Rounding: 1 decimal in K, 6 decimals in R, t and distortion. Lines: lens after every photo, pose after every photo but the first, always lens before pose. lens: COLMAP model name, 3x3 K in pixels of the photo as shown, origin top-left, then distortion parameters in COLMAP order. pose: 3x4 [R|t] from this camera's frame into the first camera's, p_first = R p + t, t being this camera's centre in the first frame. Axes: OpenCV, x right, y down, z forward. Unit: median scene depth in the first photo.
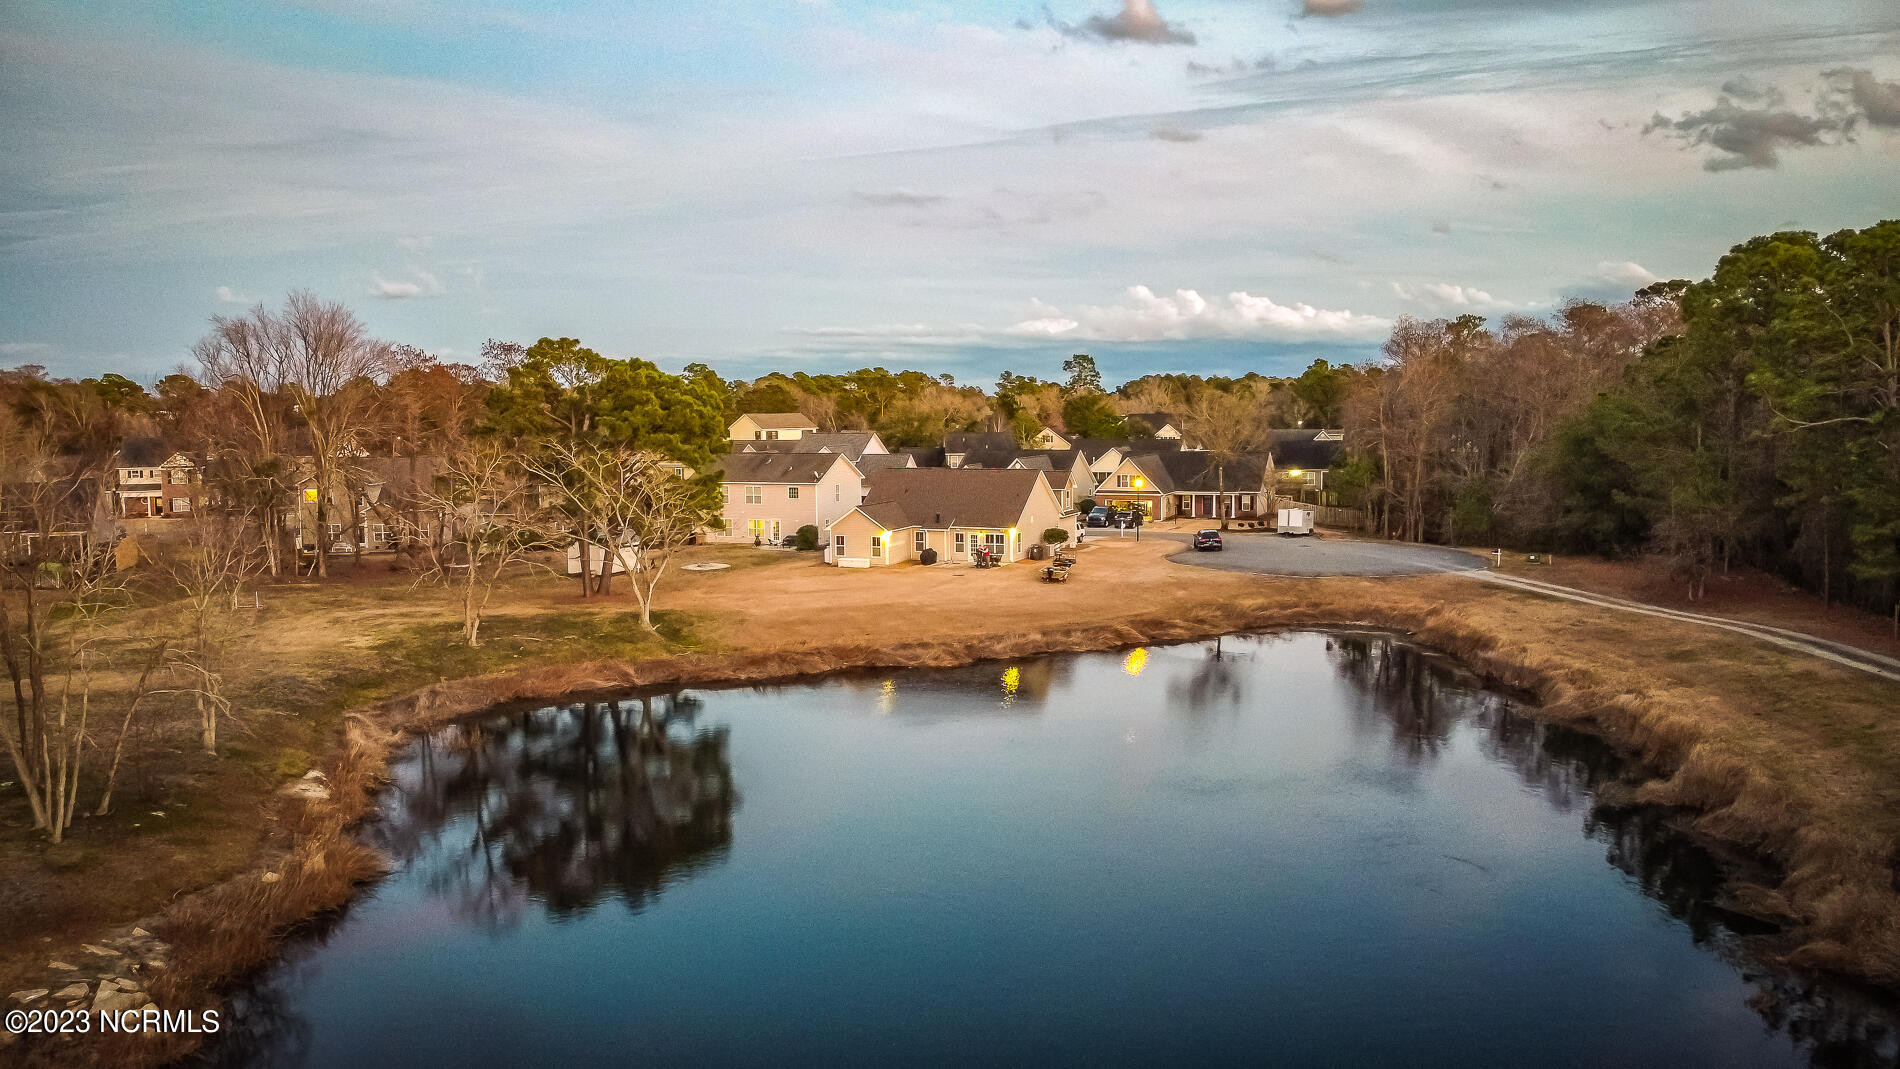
lens RADIAL K [[1447.9, 0, 950.0], [0, 1447.9, 534.5], [0, 0, 1]] dist [-0.001796, -0.003736]
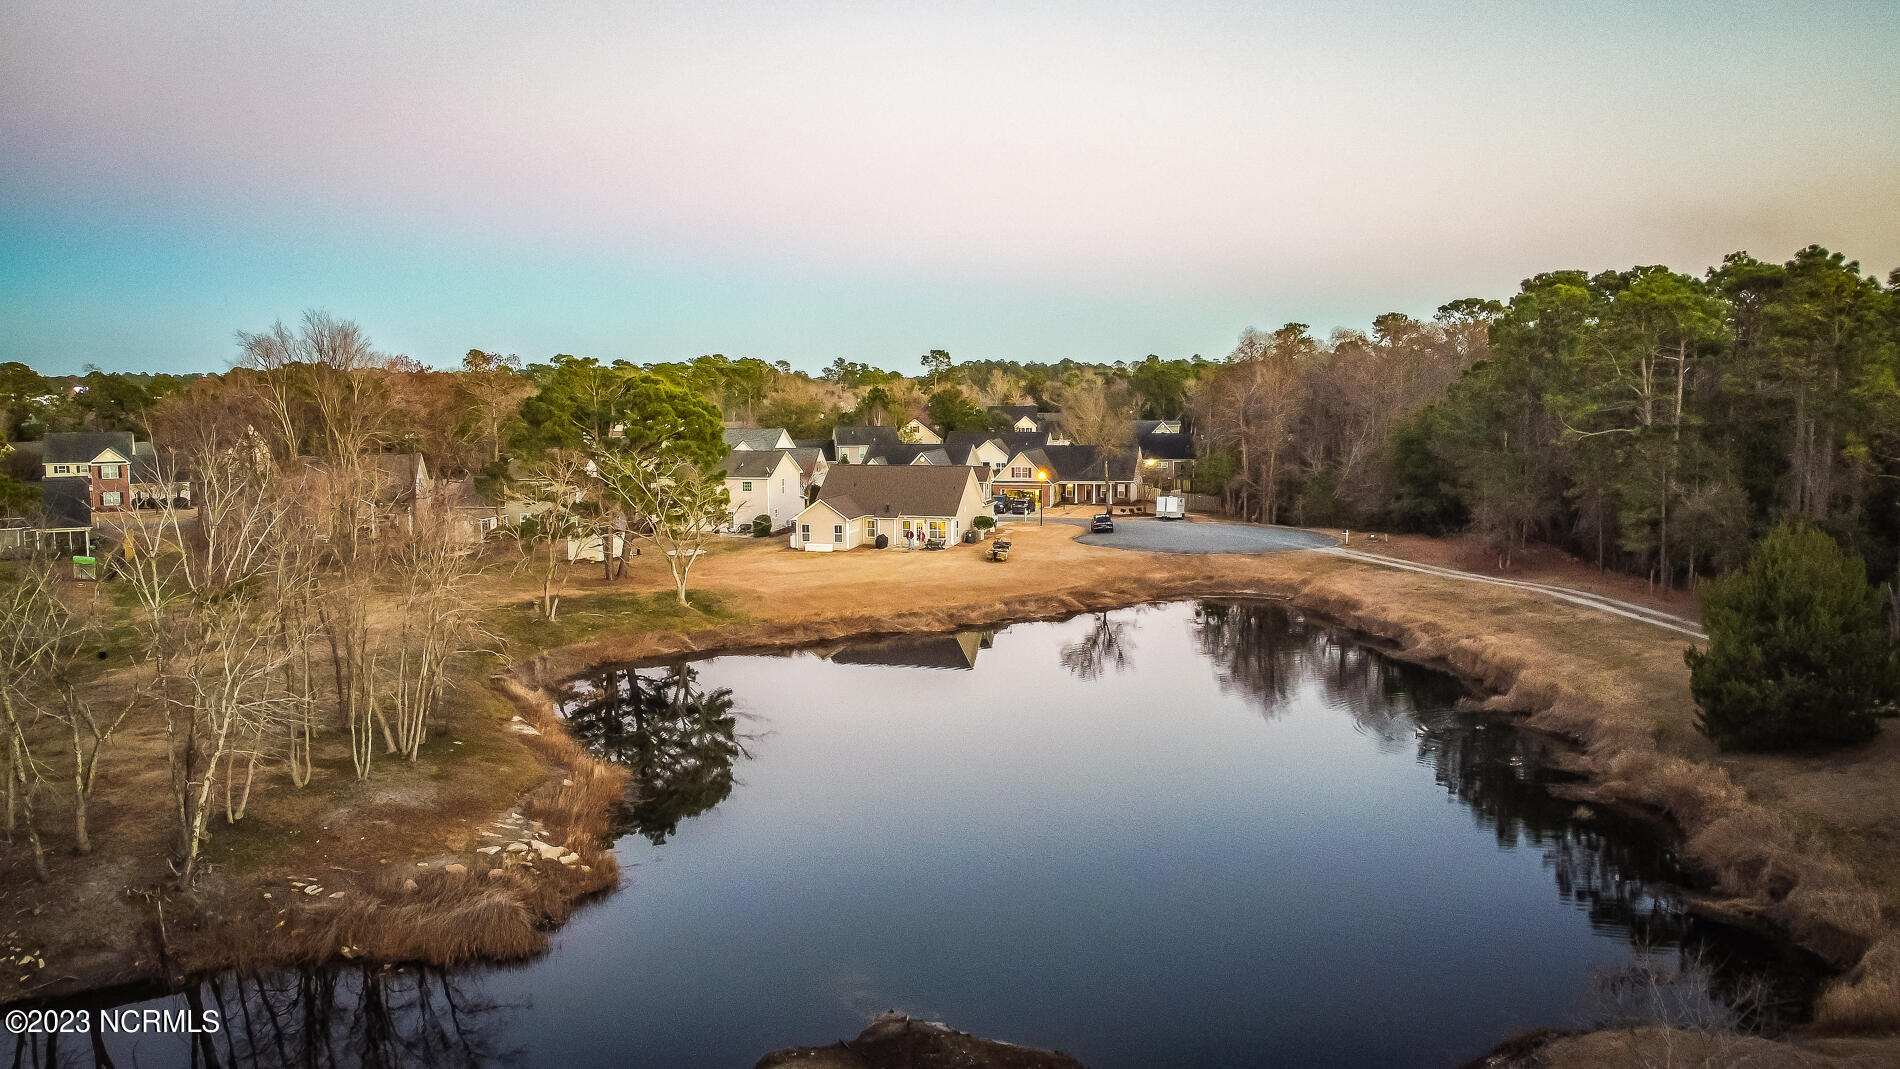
lens RADIAL K [[1447.9, 0, 950.0], [0, 1447.9, 534.5], [0, 0, 1]] dist [-0.001796, -0.003736]
pose [[0.990854, -0.011137, 0.134475, -0.121230], [0.009297, 0.999854, 0.014302, -0.006815], [-0.134614, -0.012921, 0.990814, -0.172753]]
